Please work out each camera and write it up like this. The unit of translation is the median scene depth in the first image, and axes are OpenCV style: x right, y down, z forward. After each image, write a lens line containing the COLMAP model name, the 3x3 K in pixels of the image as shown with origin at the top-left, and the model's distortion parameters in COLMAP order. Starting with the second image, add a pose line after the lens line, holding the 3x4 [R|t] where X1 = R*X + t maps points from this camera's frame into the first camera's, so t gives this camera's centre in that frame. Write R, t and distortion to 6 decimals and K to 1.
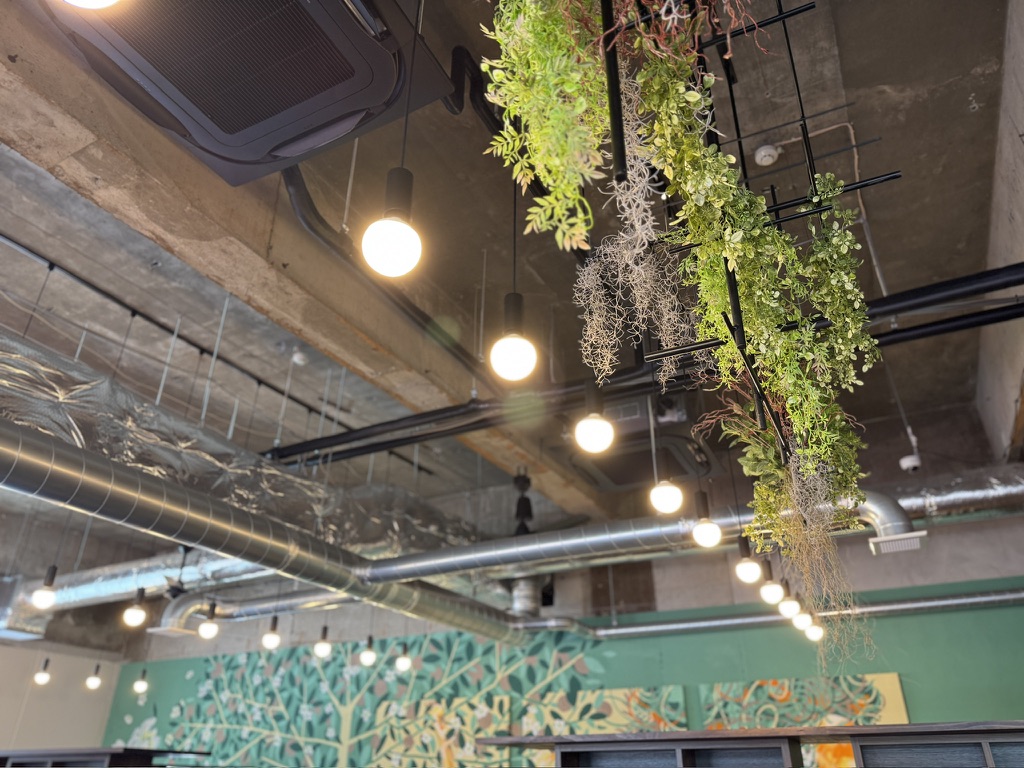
lens RADIAL K [[725.9, 0, 514.0], [0, 725.9, 384.6], [0, 0, 1]] dist [-0.003139, -0.002304]
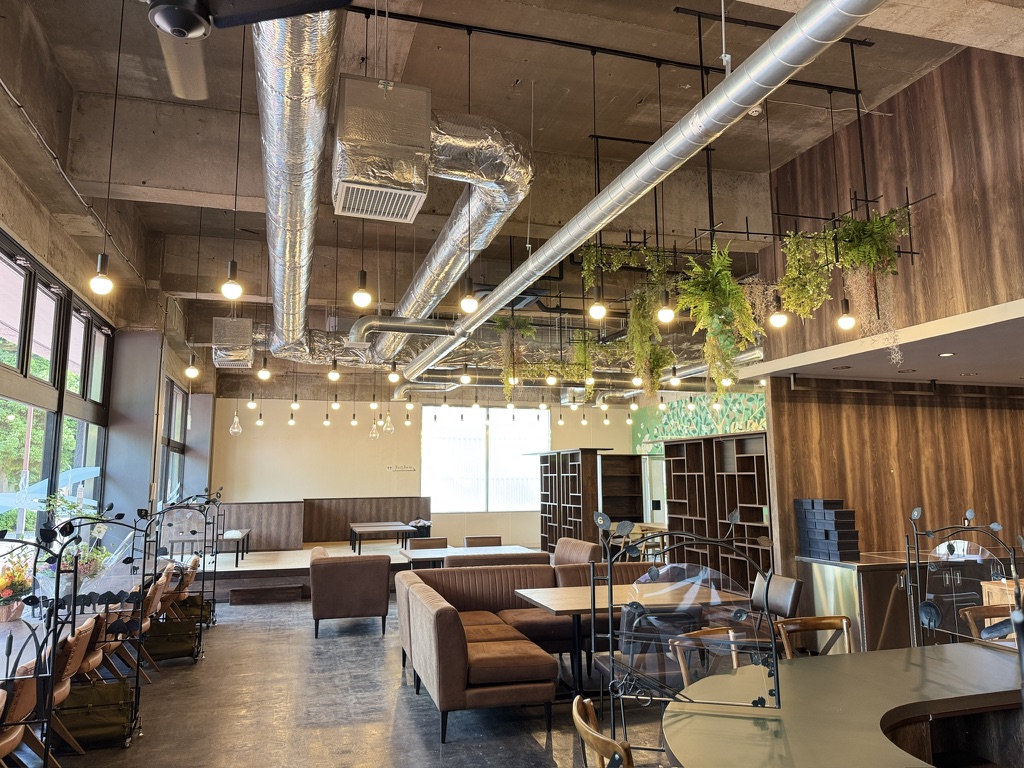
lens RADIAL K [[725.9, 0, 510.4], [0, 725.9, 379.7], [0, 0, 1]] dist [-0.003139, -0.002304]
pose [[0.698980, -0.097389, -0.708479, 0.703757], [0.351241, 0.909712, 0.221481, -0.262113], [0.622942, -0.403657, 0.670078, -0.535397]]
